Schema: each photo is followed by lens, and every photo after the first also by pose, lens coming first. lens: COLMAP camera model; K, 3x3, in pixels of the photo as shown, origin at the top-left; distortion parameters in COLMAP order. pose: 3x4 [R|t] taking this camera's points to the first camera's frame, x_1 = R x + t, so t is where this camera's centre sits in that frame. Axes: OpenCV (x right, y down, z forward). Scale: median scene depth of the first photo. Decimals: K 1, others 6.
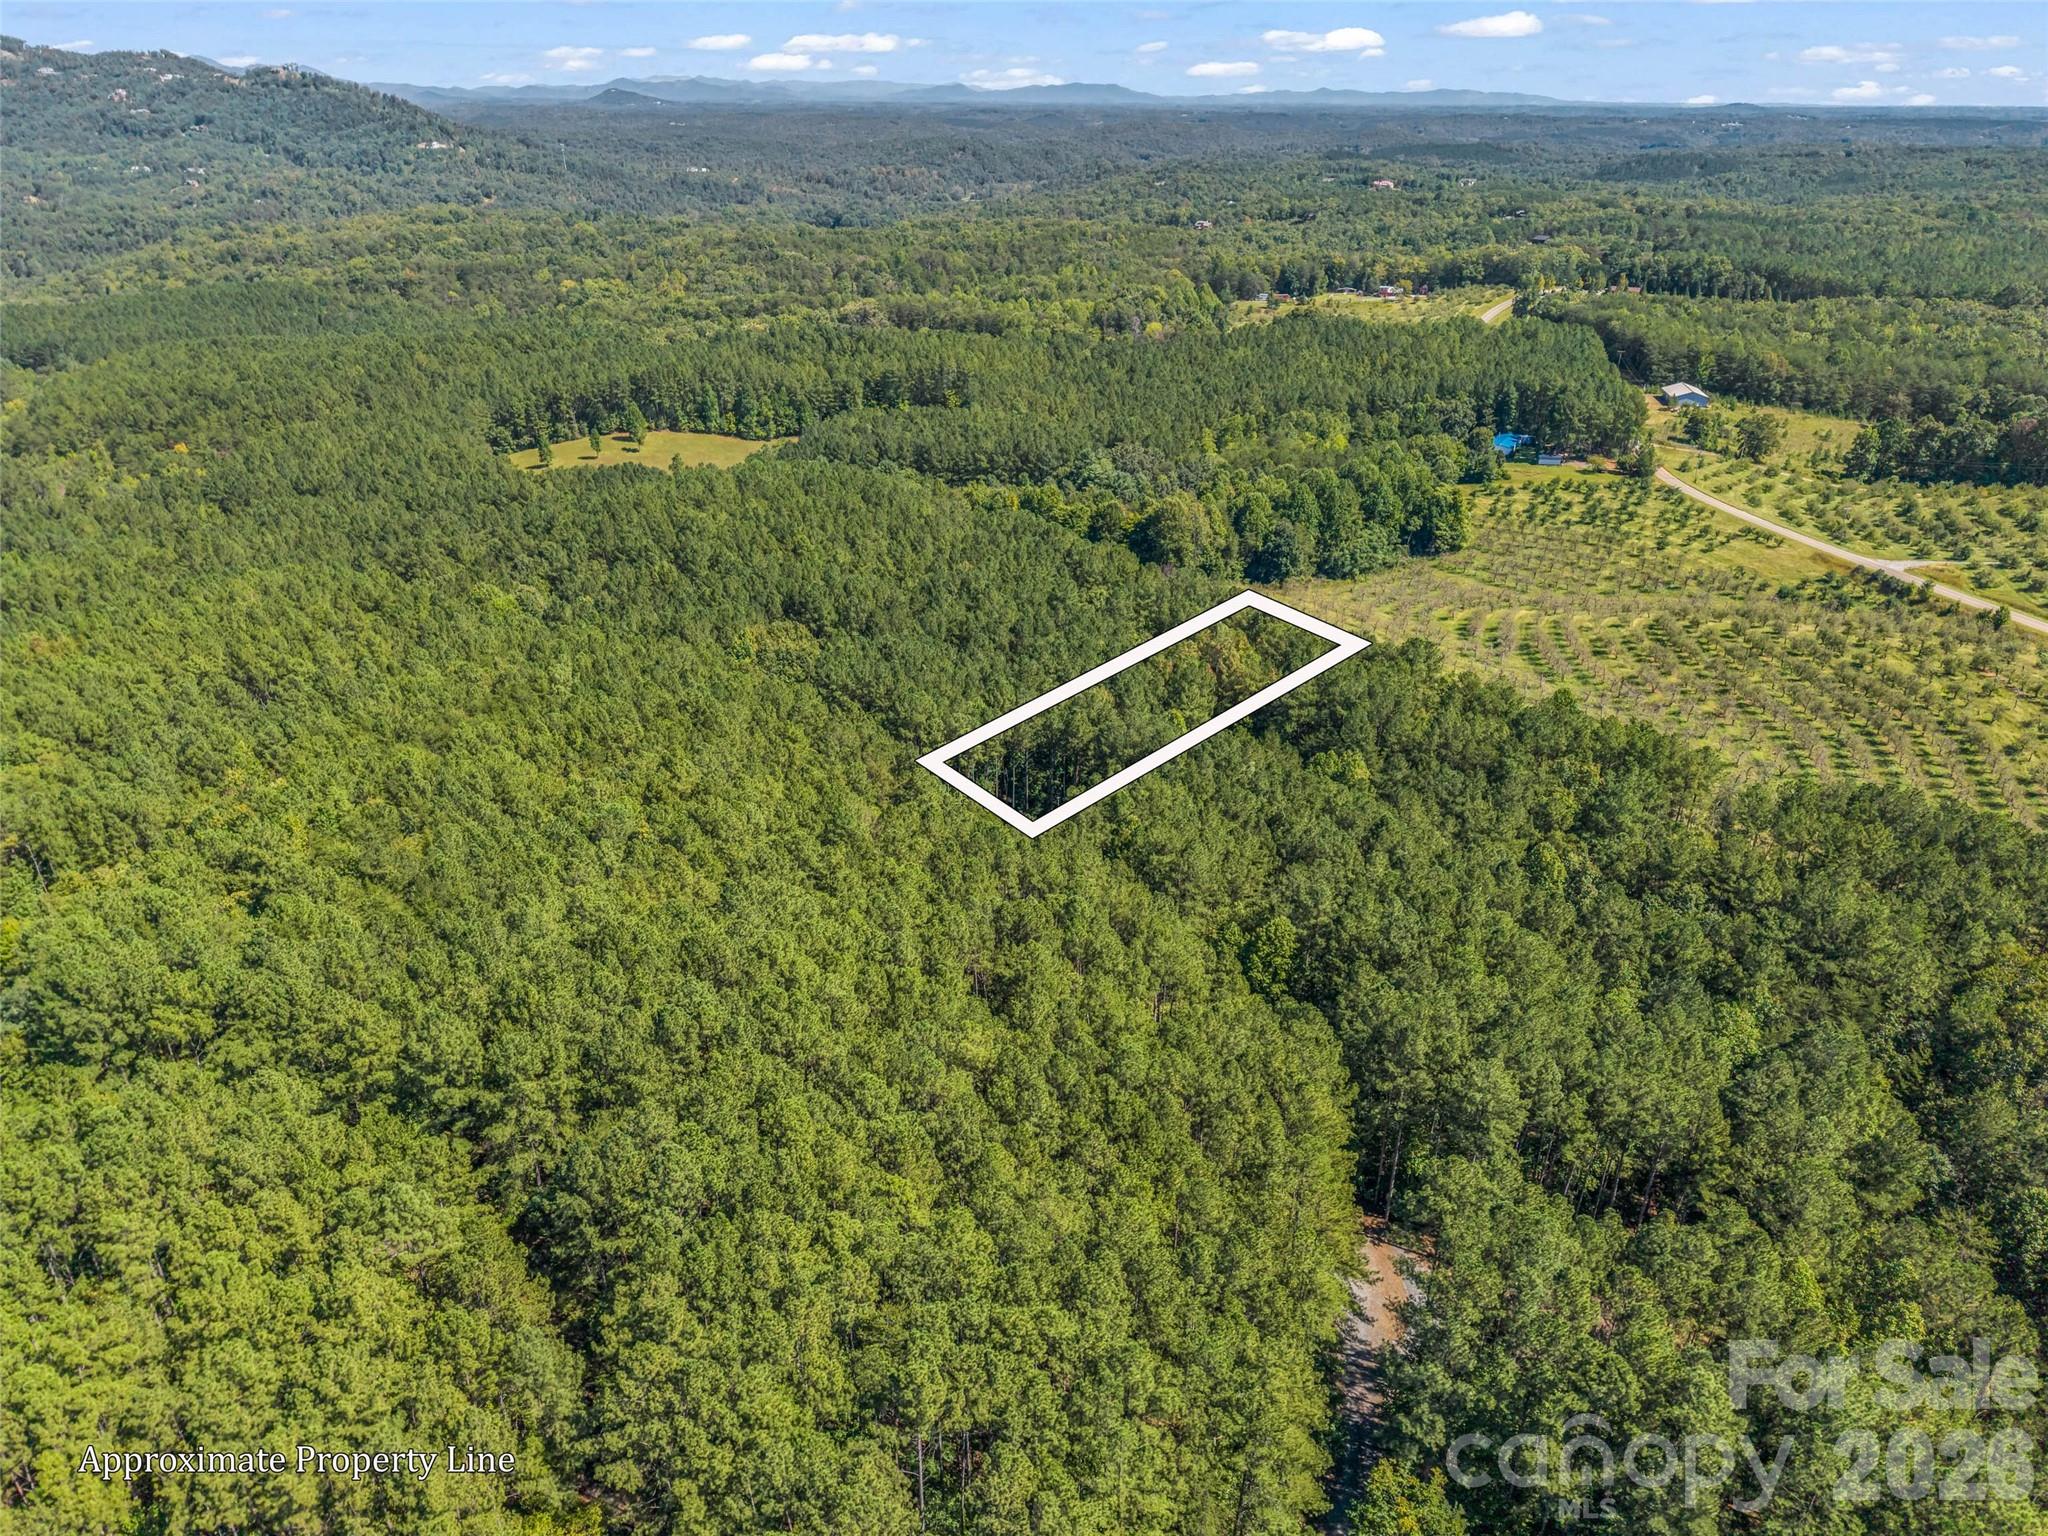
lens RADIAL K [[1421.3, 0, 1021.8], [0, 1421.3, 767.2], [0, 0, 1]] dist [-0.004849, 0.000362]
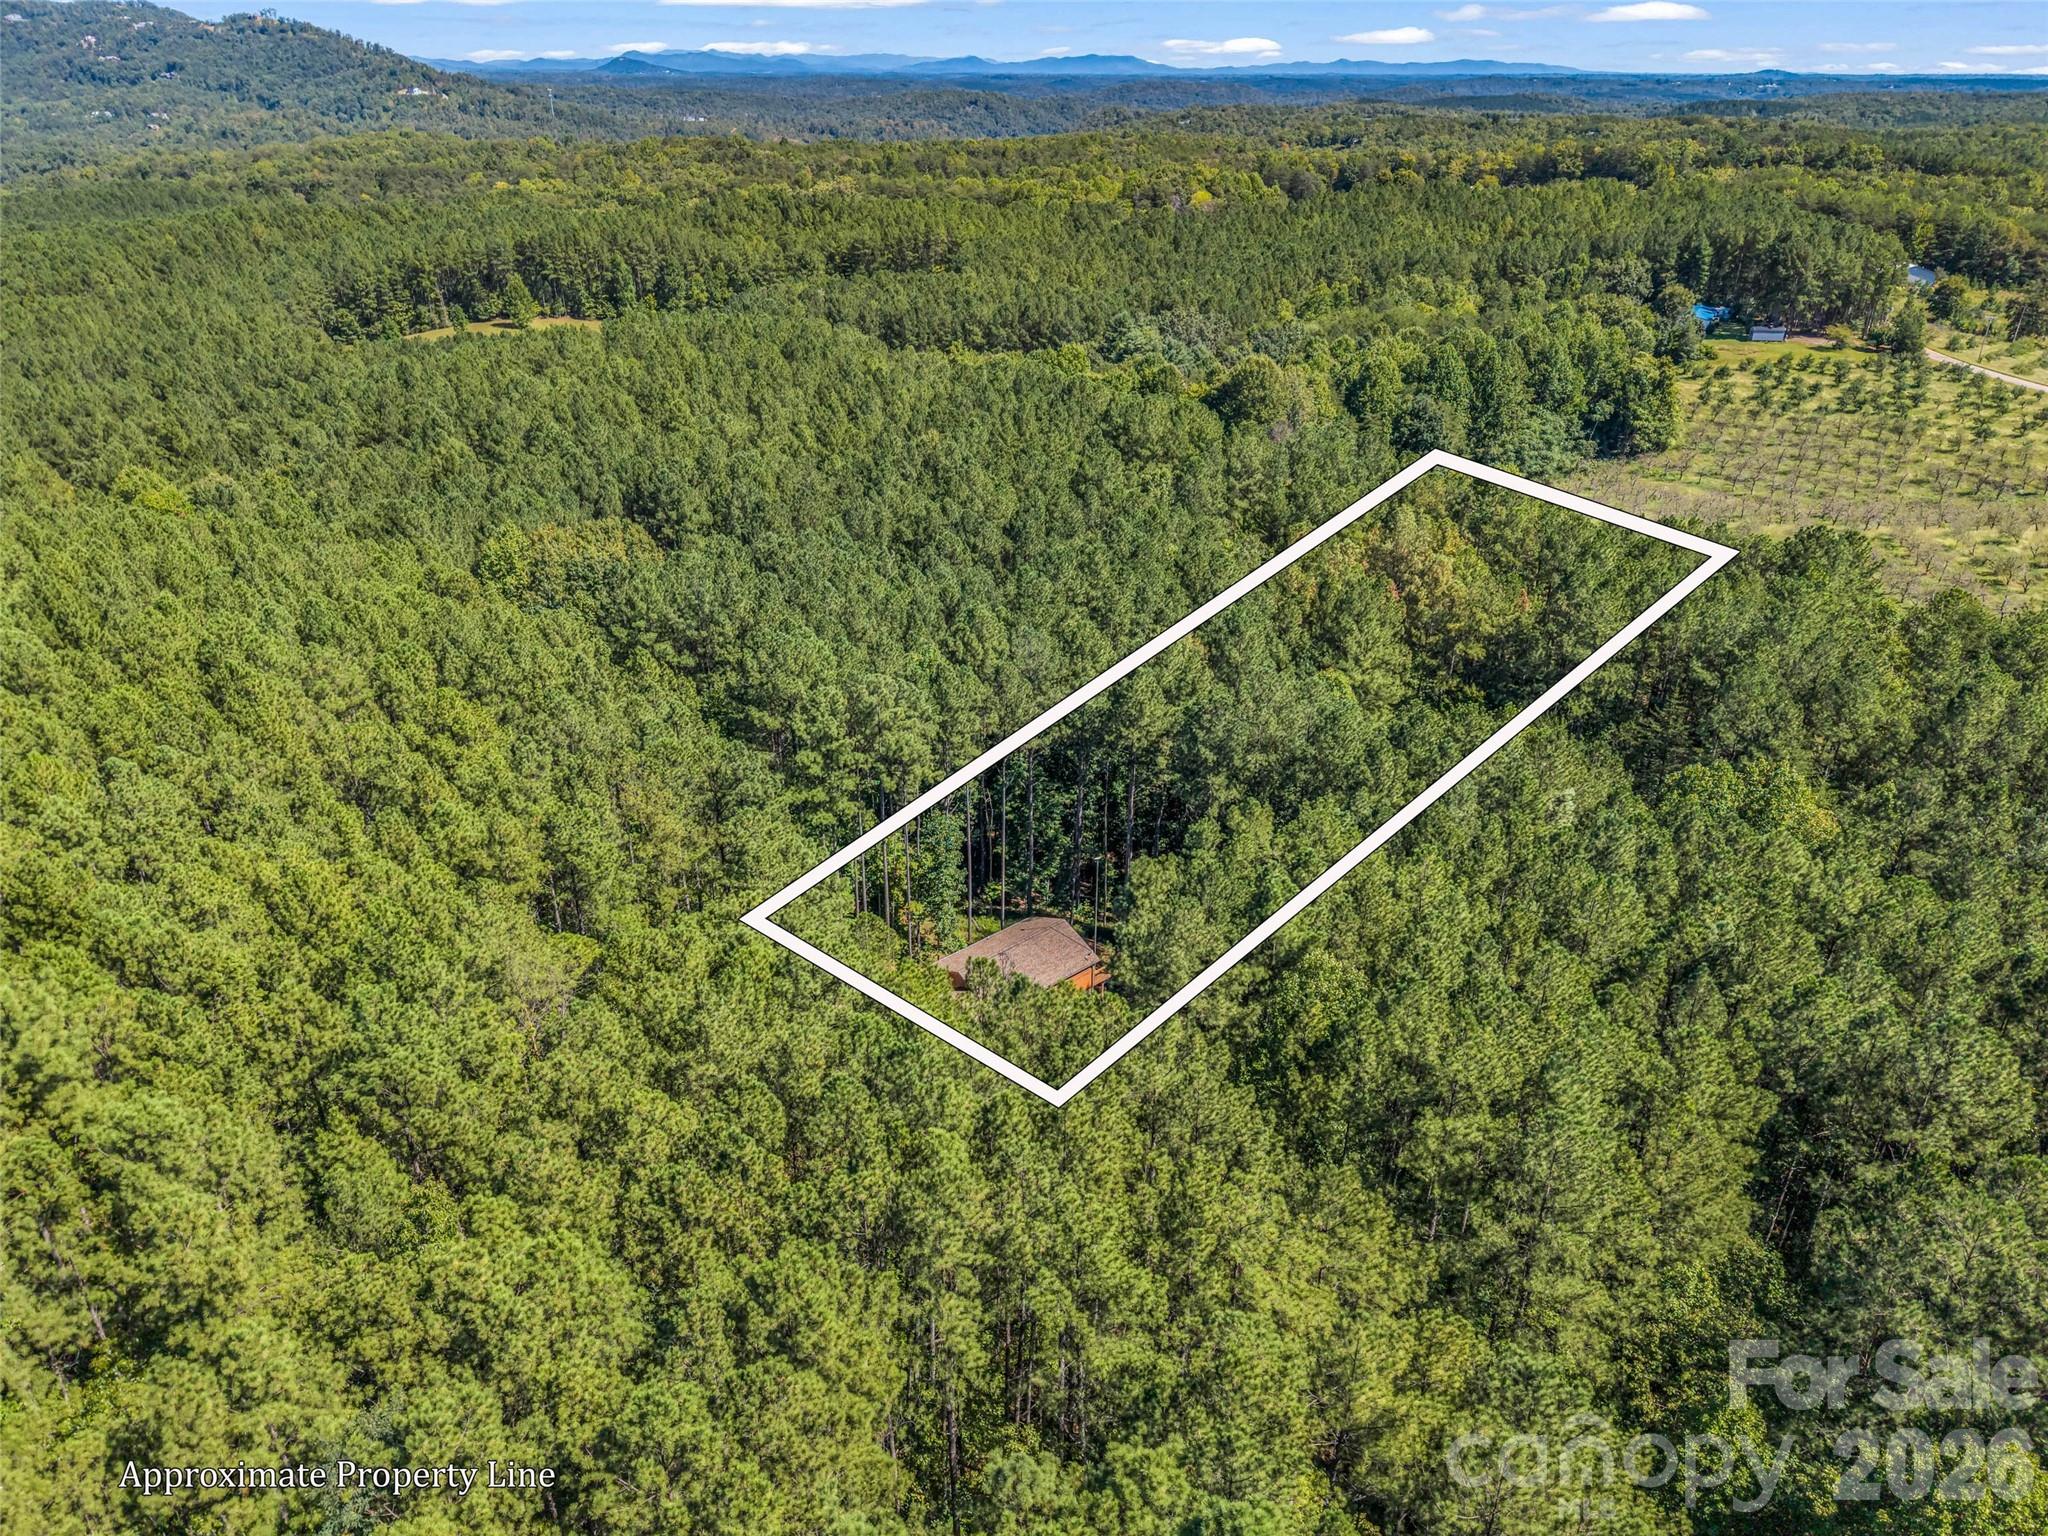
lens RADIAL K [[1421.3, 0, 1027.0], [0, 1421.3, 765.0], [0, 0, 1]] dist [-0.004849, 0.000362]
pose [[0.999979, 0.001263, -0.006297, 0.002958], [-0.001183, 0.999920, 0.012611, -0.007934], [0.006313, -0.012604, 0.999901, 0.291099]]
